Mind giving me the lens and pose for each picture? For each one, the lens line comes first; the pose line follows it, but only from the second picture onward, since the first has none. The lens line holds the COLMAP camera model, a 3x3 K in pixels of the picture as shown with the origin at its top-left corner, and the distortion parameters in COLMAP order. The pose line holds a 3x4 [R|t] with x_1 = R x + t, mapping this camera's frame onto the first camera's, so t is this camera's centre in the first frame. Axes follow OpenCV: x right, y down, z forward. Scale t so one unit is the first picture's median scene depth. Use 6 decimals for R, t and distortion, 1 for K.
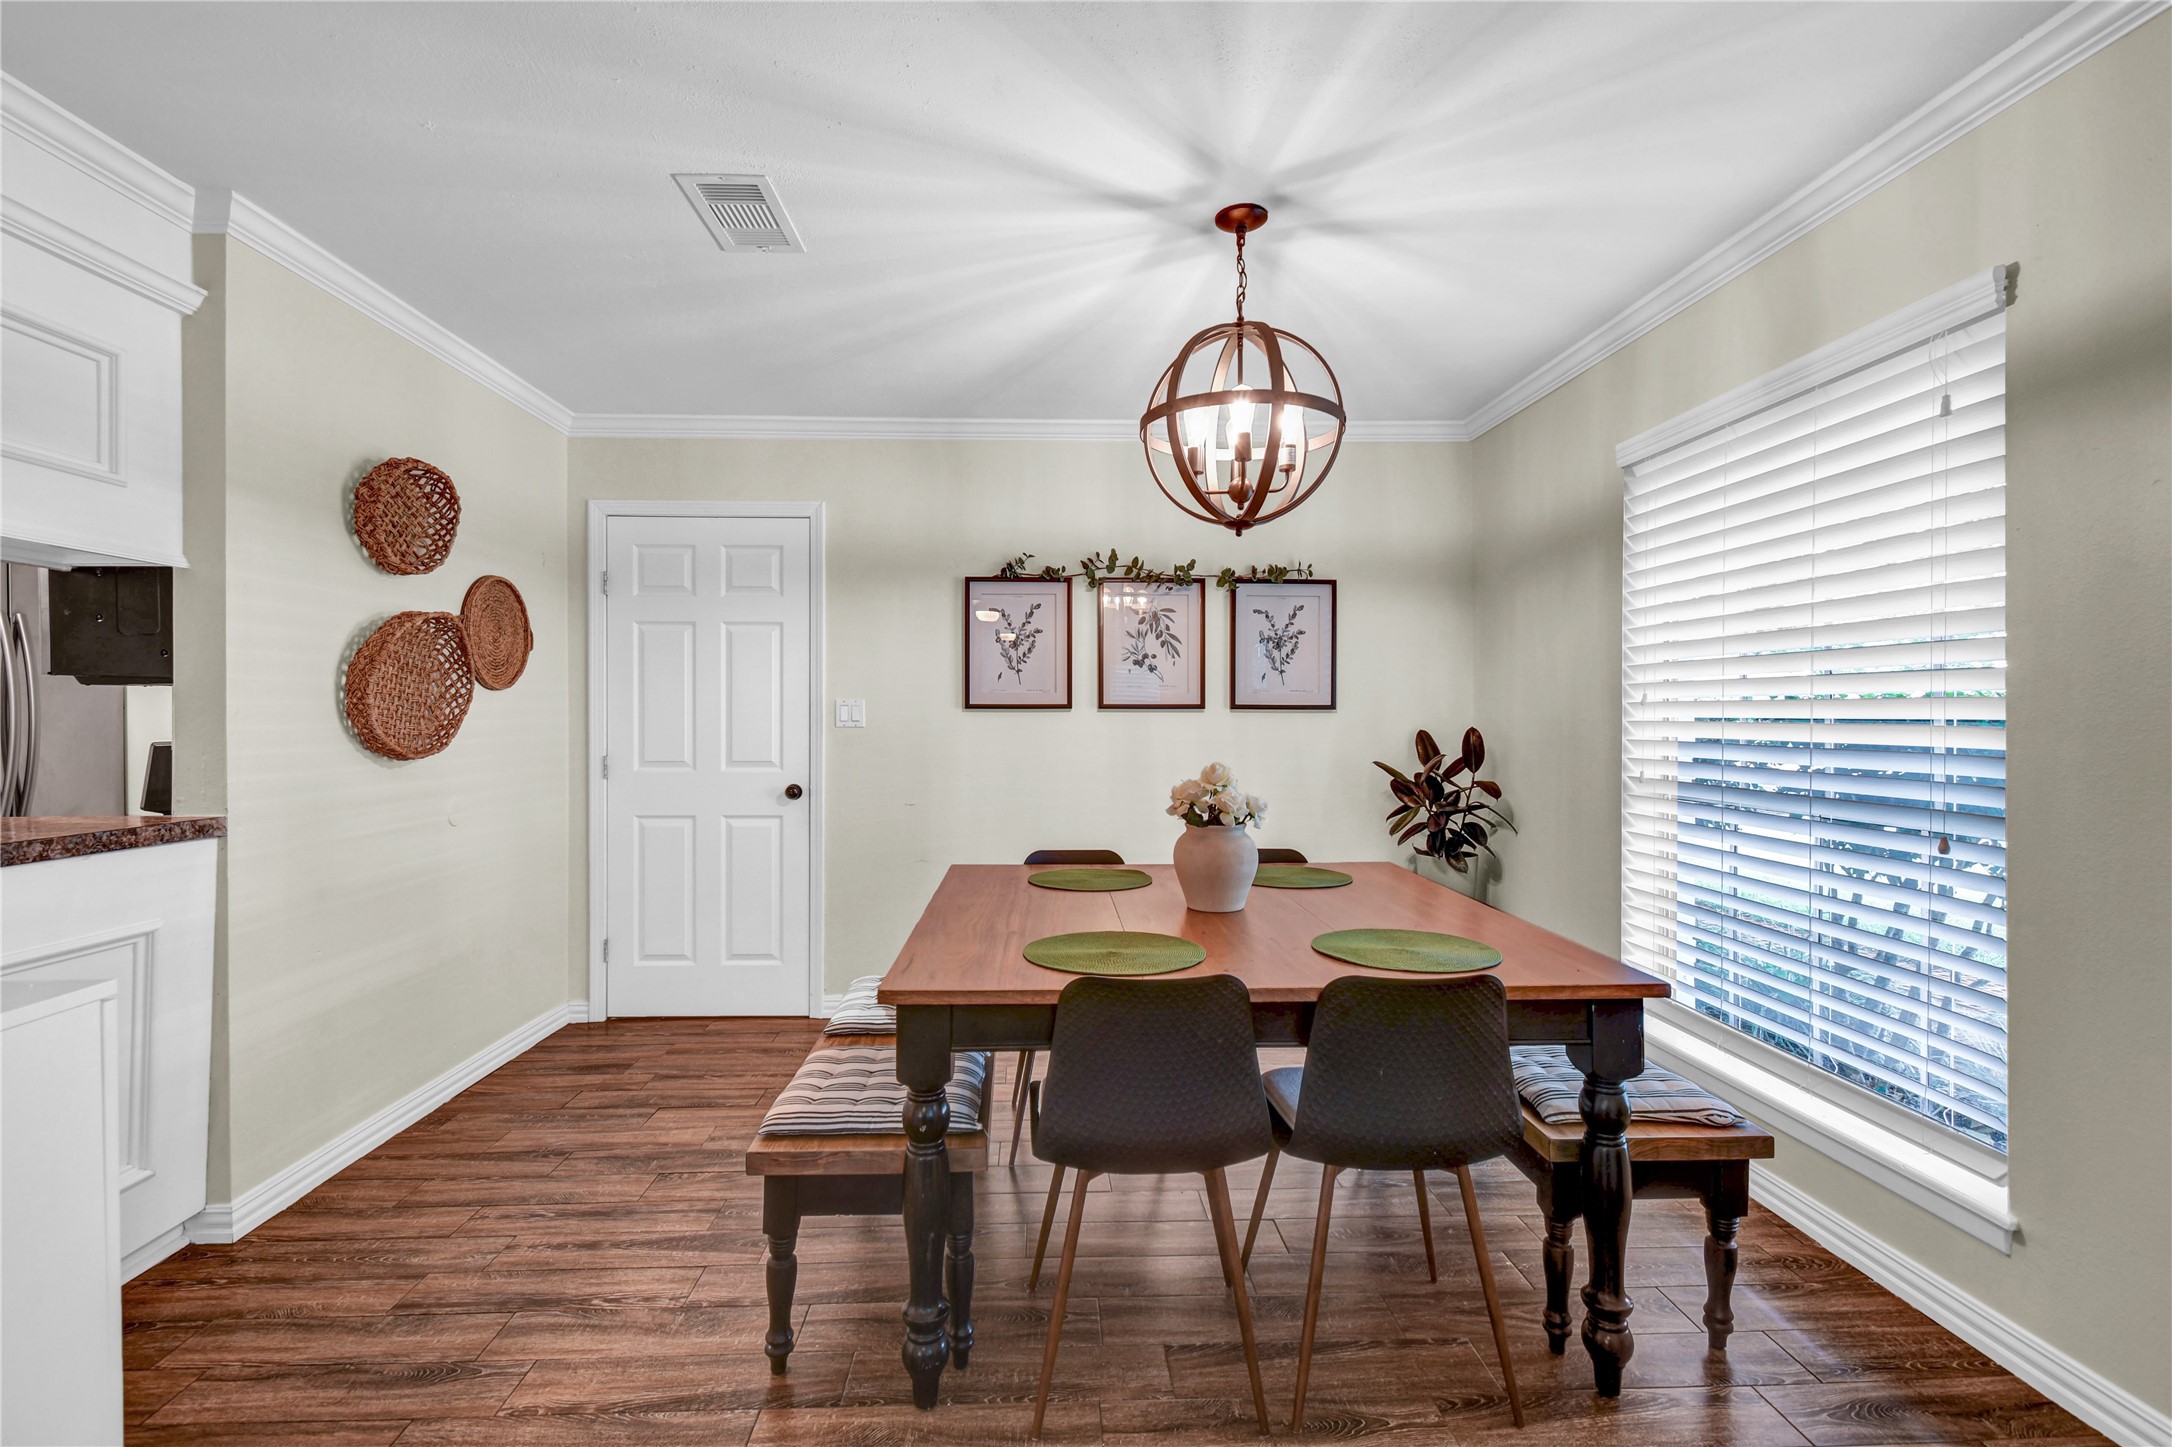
lens RADIAL K [[974.2, 0, 1082.9], [0, 974.2, 718.9], [0, 0, 1]] dist [-0.000025, 0.000543]
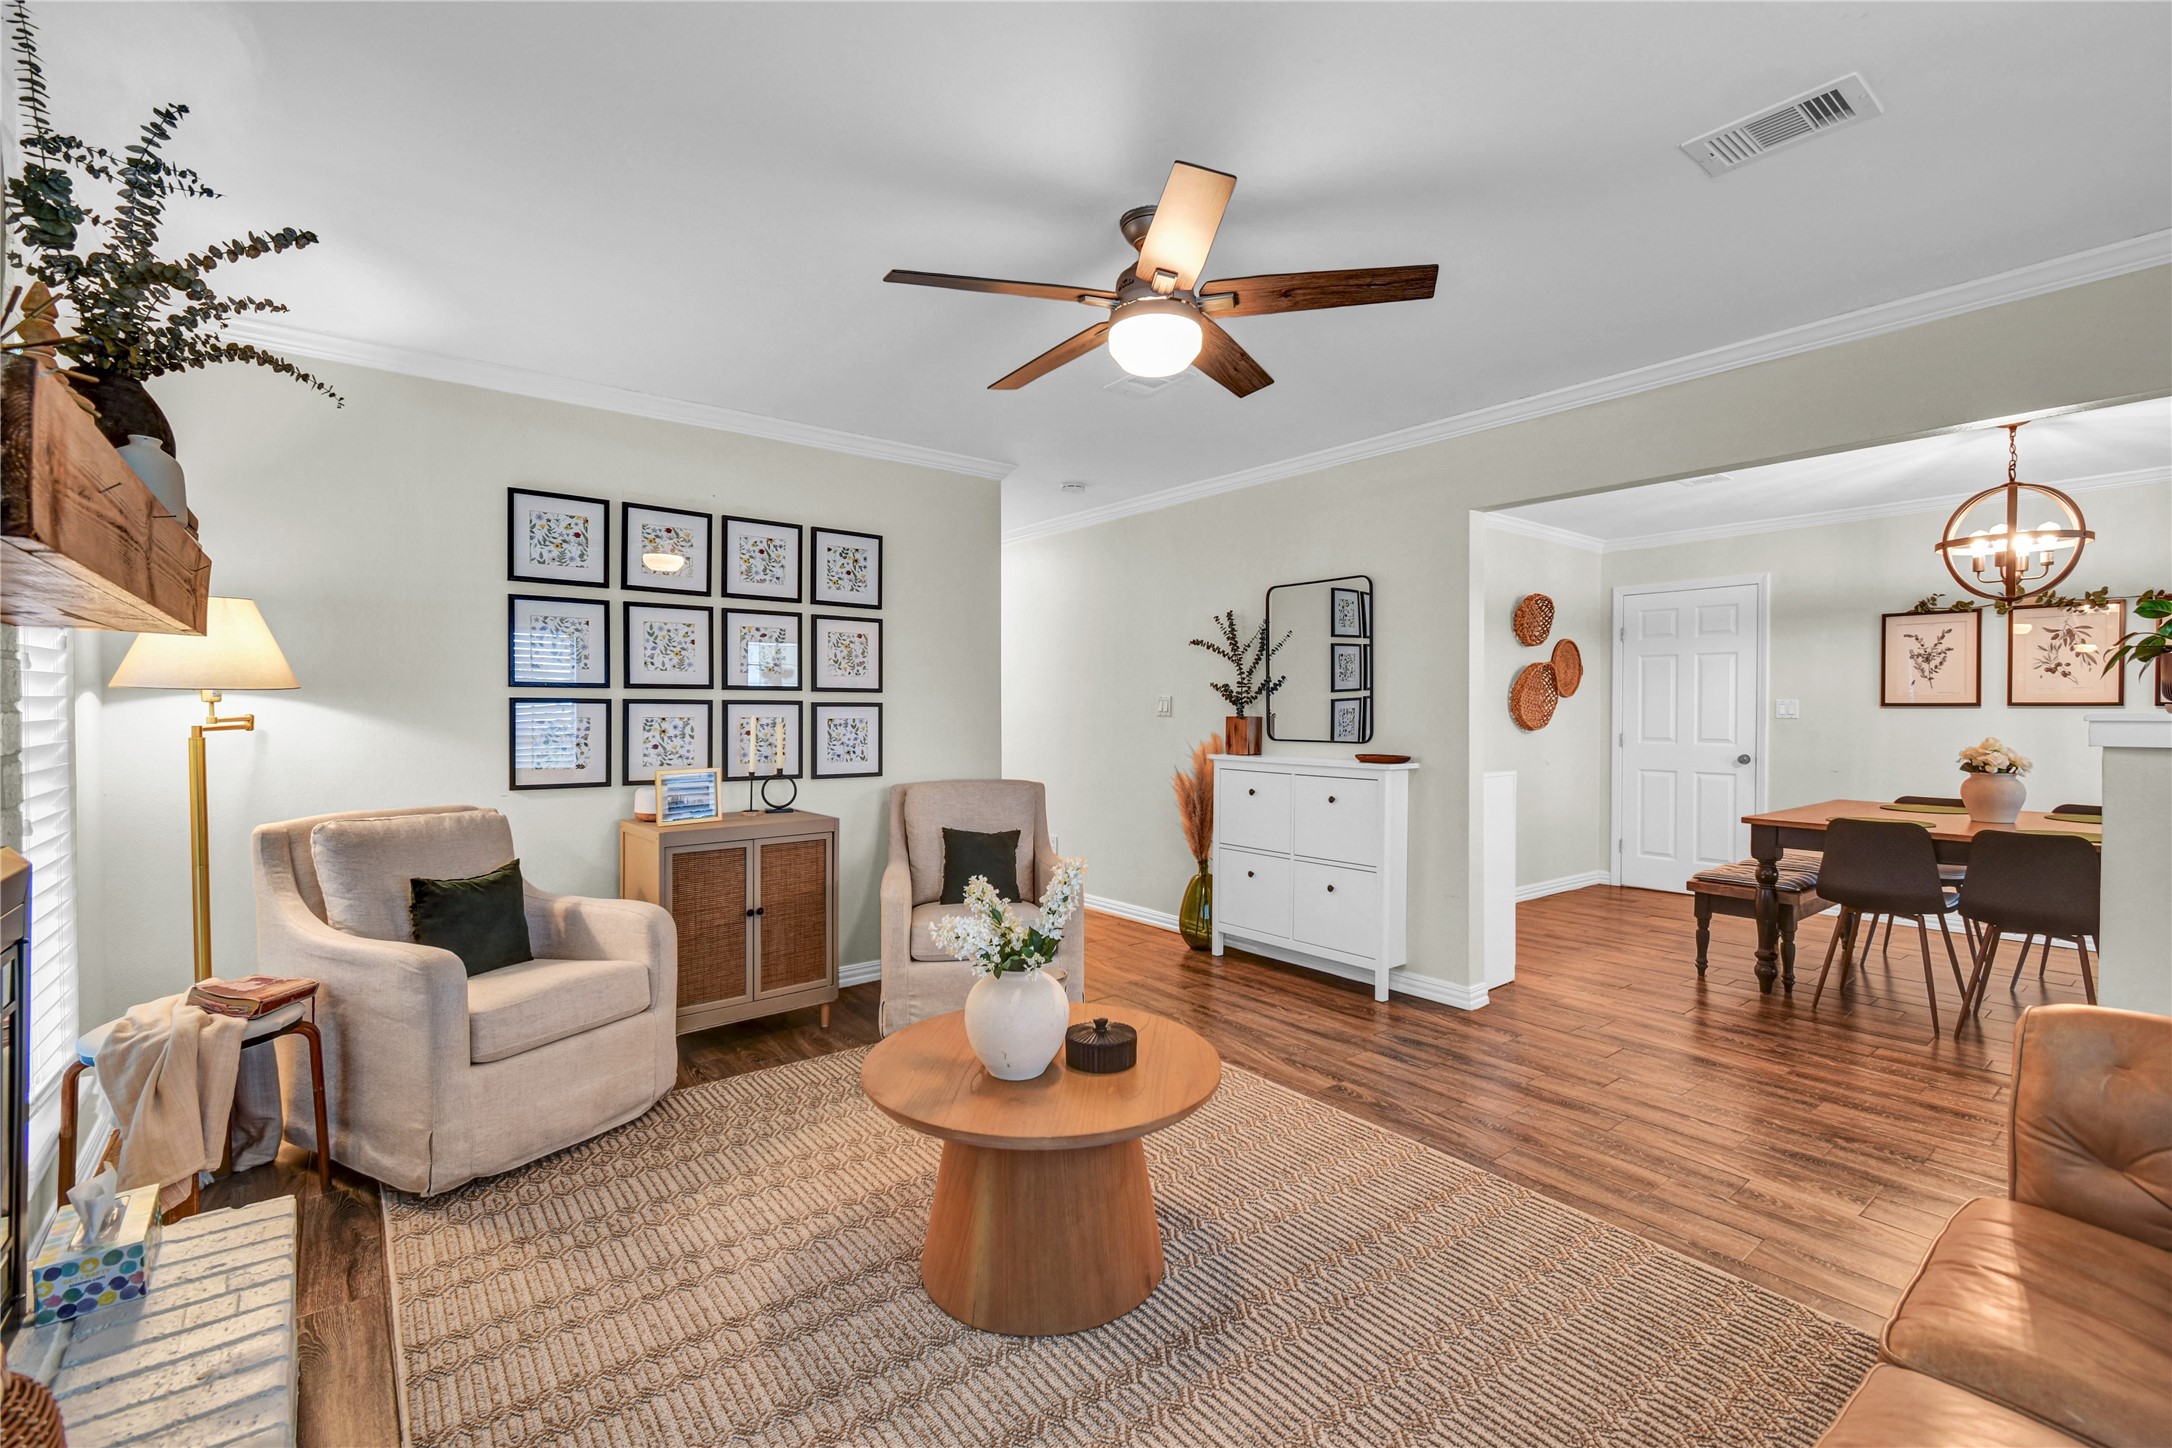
lens RADIAL K [[961.3, 0, 1099.1], [0, 961.3, 719.8], [0, 0, 1]] dist [-0.001753, -0.000957]
pose [[0.592547, 0.009859, -0.805476, 0.539184], [-0.005268, 0.999951, 0.008364, 0.005796], [0.805519, -0.000713, 0.592569, -1.222697]]
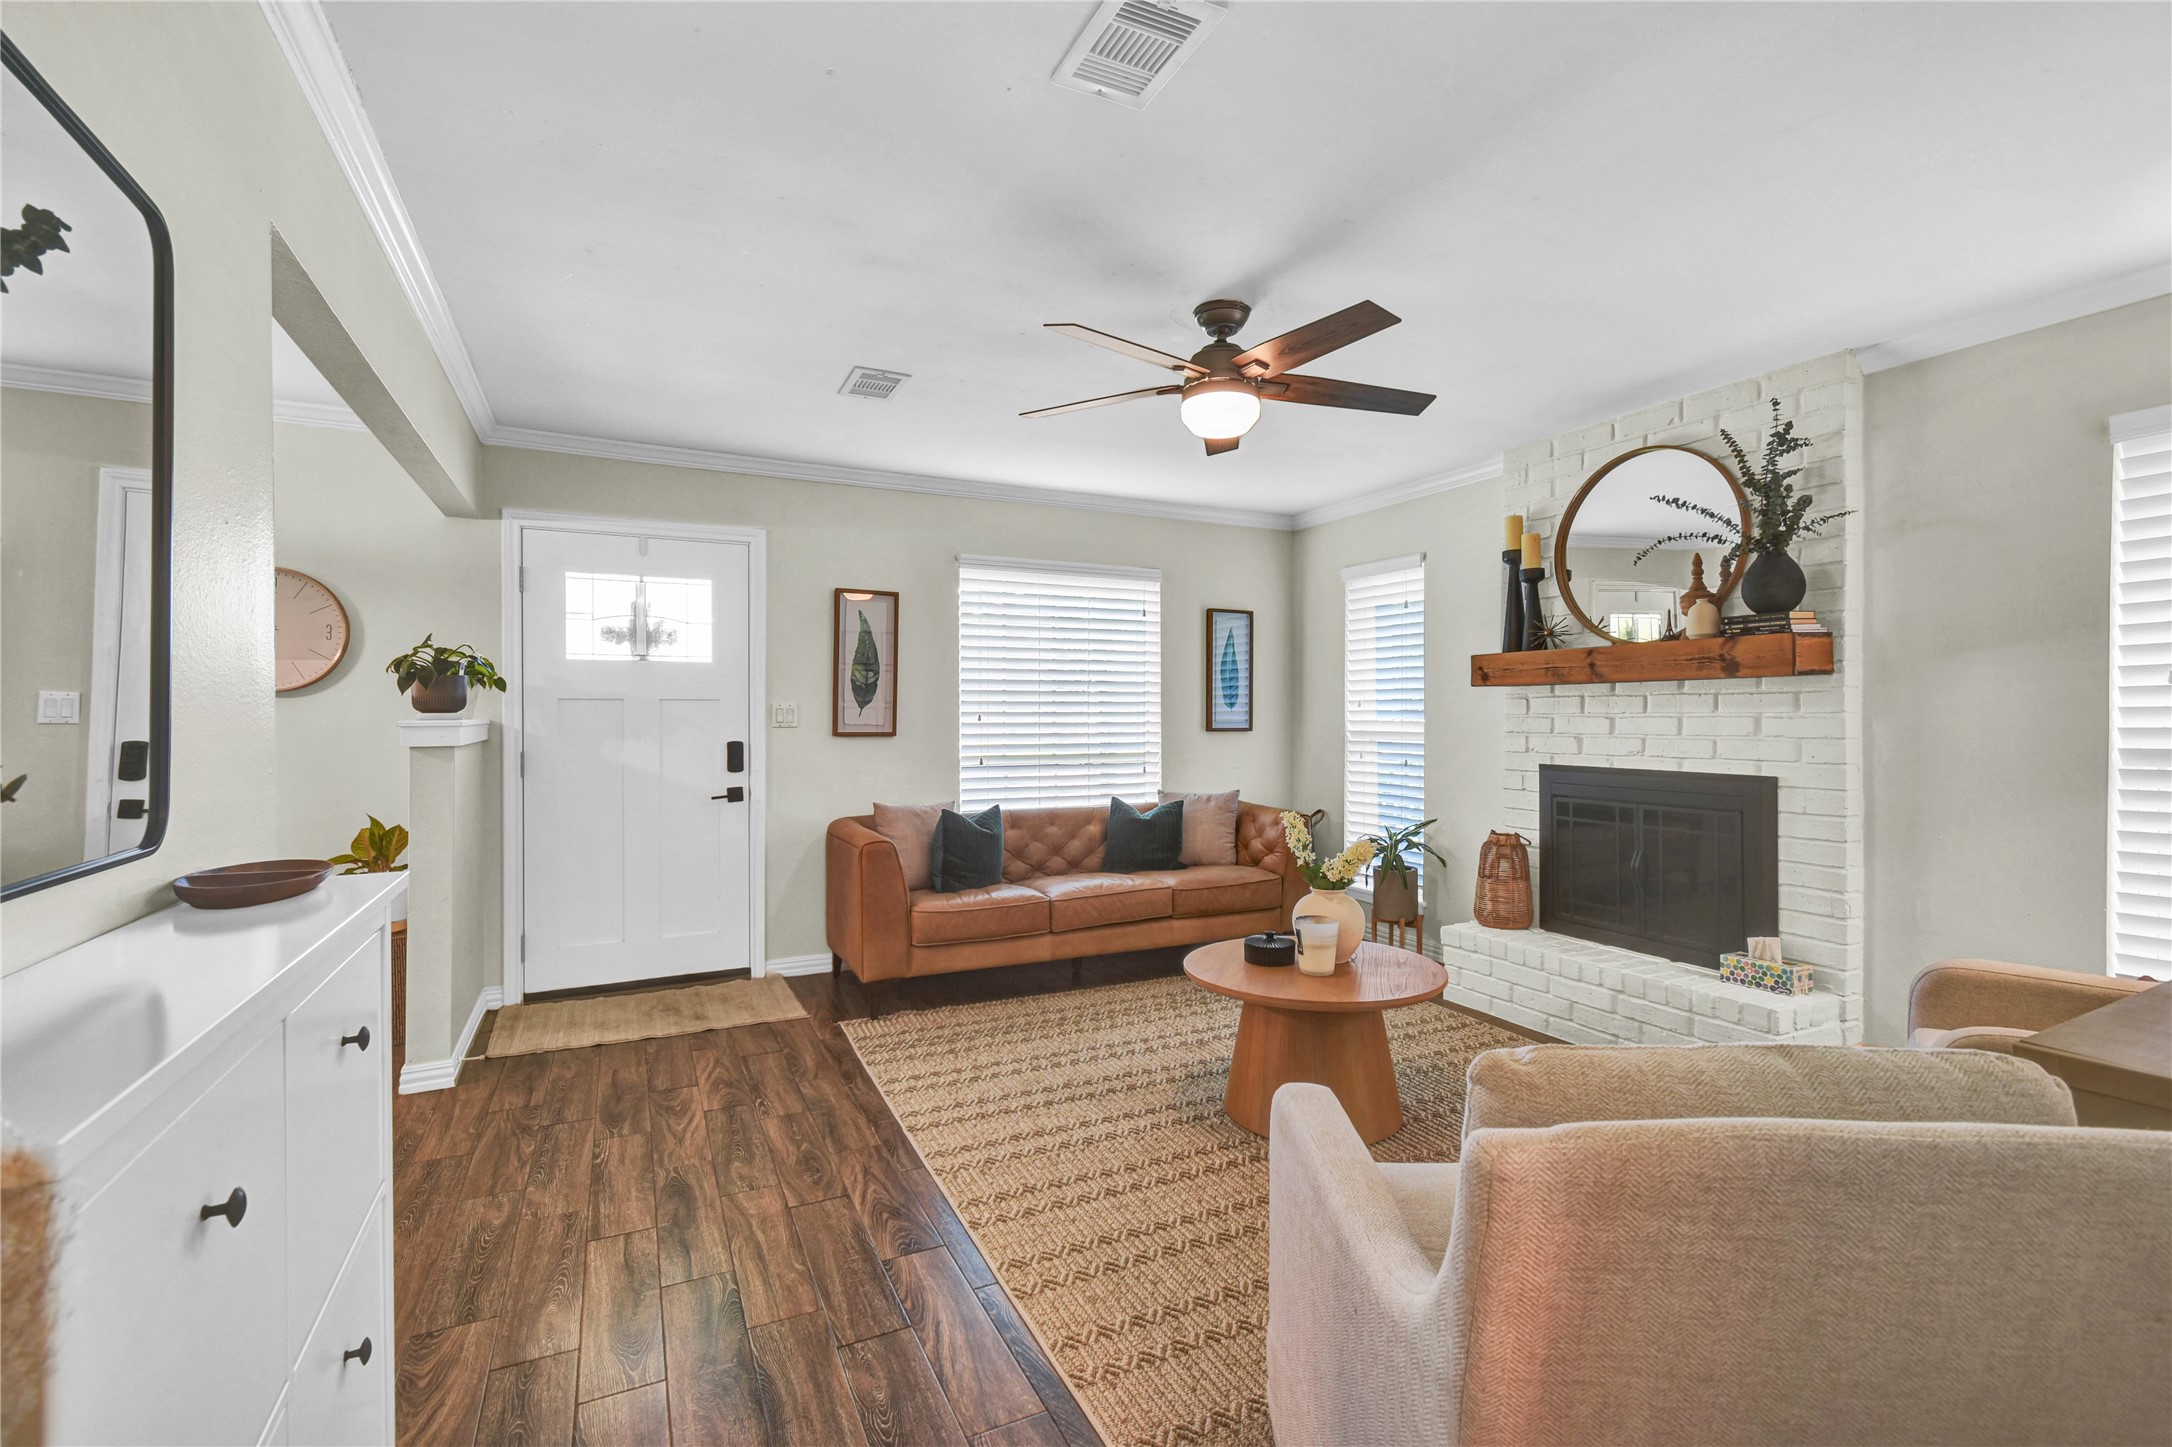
lens RADIAL K [[956.0, 0, 1086.0], [0, 956.0, 723.5], [0, 0, 1]] dist [-0.003343, -0.000498]
pose [[-0.396124, -0.008164, 0.918161, -1.136528], [0.003985, 0.999936, 0.010610, 0.000980], [-0.918188, 0.007862, -0.396066, -0.045484]]
